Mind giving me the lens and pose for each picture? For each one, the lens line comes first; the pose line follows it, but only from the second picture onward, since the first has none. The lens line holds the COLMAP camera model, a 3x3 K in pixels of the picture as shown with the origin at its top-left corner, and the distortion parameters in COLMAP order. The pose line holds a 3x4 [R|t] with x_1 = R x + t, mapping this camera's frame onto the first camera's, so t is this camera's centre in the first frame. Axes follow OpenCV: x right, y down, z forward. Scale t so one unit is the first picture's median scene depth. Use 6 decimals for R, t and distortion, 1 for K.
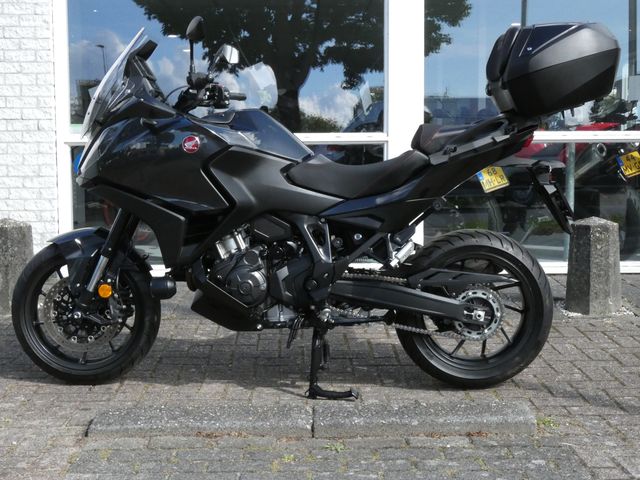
lens RADIAL K [[949.4, 0, 319.9], [0, 949.4, 241.0], [0, 0, 1]] dist [0.127942, 0.000000]
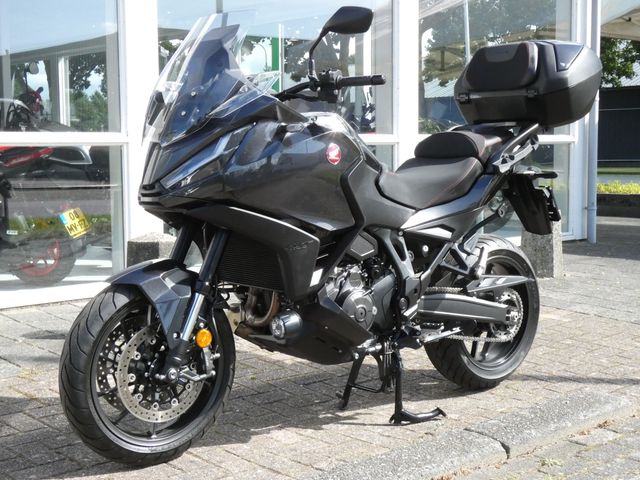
lens RADIAL K [[987.4, 0, 320.4], [0, 987.4, 238.7], [0, 0, 1]] dist [0.202053, 0.000000]
pose [[0.736604, -0.058787, 0.673764, -0.716830], [0.058538, 0.998018, 0.023081, -0.044042], [-0.673786, 0.022439, 0.738586, 0.328100]]
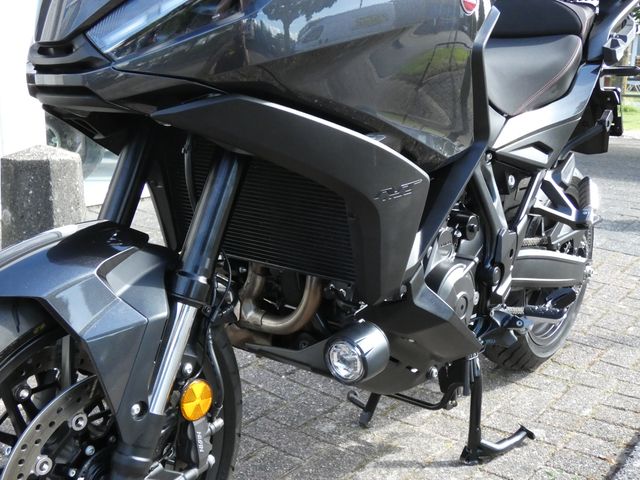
lens RADIAL K [[761.0, 0, 318.7], [0, 761.0, 240.5], [0, 0, 1]] dist [0.027531, 0.000000]
pose [[0.586700, -0.155991, 0.794638, -0.421145], [0.045220, 0.986052, 0.160179, -0.050009], [-0.808541, -0.058043, 0.585571, 0.813808]]
